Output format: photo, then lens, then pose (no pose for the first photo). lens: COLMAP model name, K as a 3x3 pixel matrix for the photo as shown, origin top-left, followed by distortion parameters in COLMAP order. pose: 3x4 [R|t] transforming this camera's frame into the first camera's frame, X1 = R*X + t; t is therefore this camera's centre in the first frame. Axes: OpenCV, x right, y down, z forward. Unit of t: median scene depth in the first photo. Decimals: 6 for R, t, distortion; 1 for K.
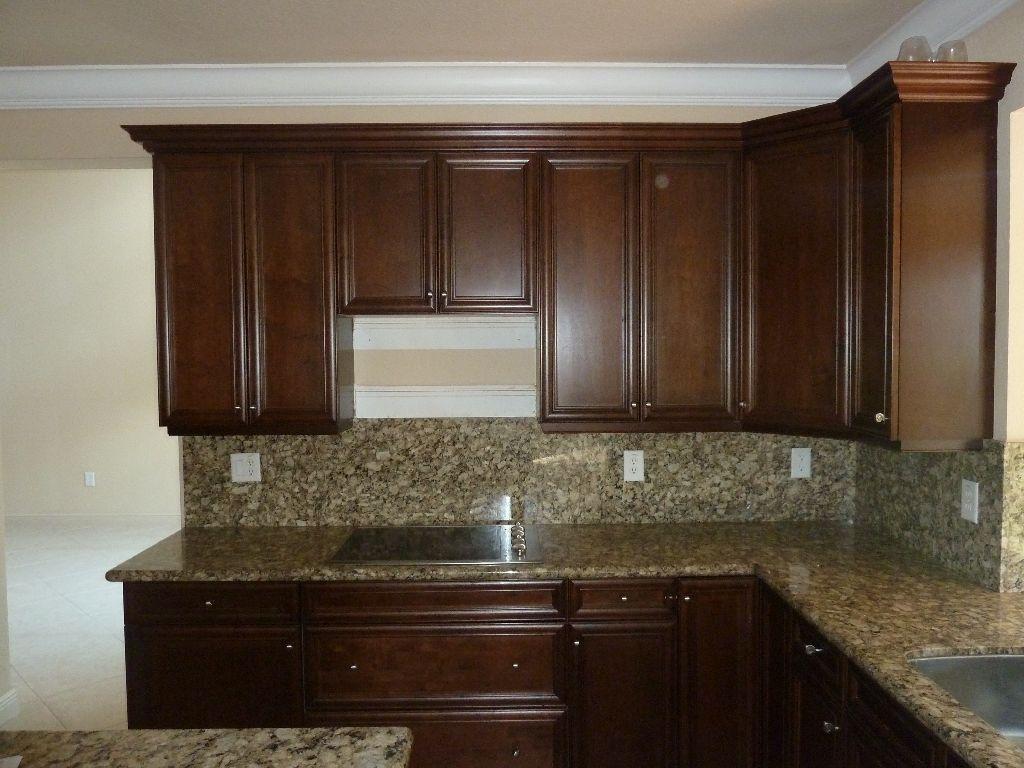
lens RADIAL K [[769.0, 0, 506.5], [0, 769.0, 381.9], [0, 0, 1]] dist [-0.007347, 0.001276]
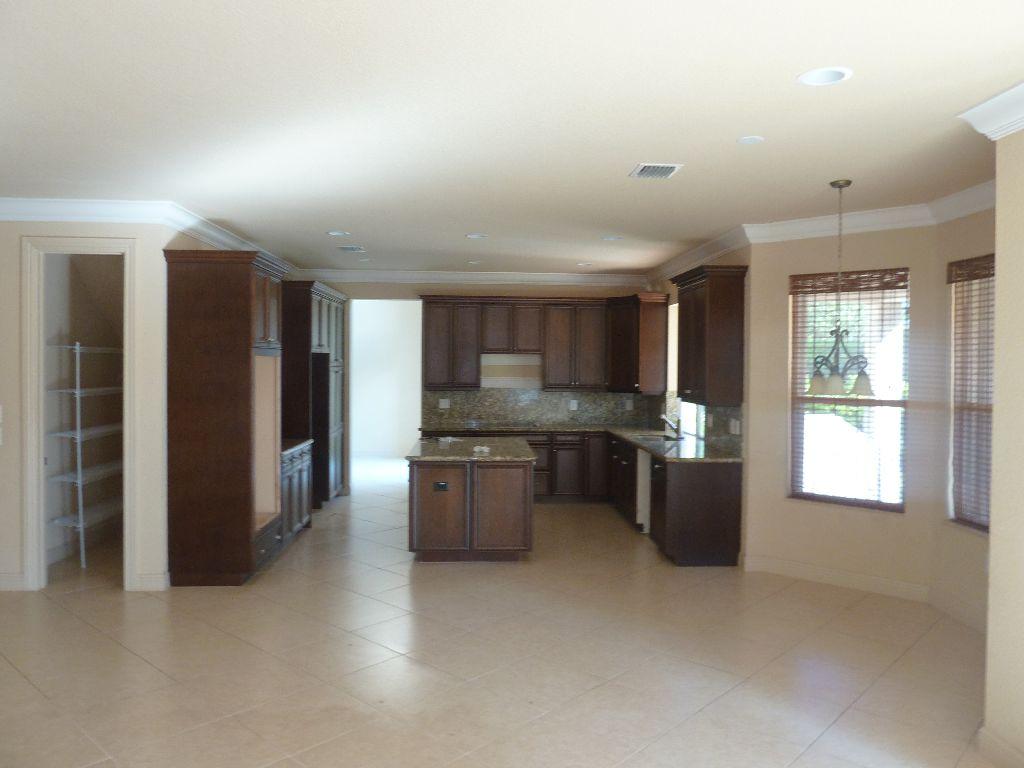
lens RADIAL K [[769.0, 0, 506.5], [0, 769.0, 381.9], [0, 0, 1]] dist [-0.007347, 0.001276]
pose [[0.998824, 0.015112, 0.046074, -0.235866], [-0.014315, 0.999743, -0.017574, 0.076705], [-0.046328, 0.016894, 0.998783, -1.991950]]
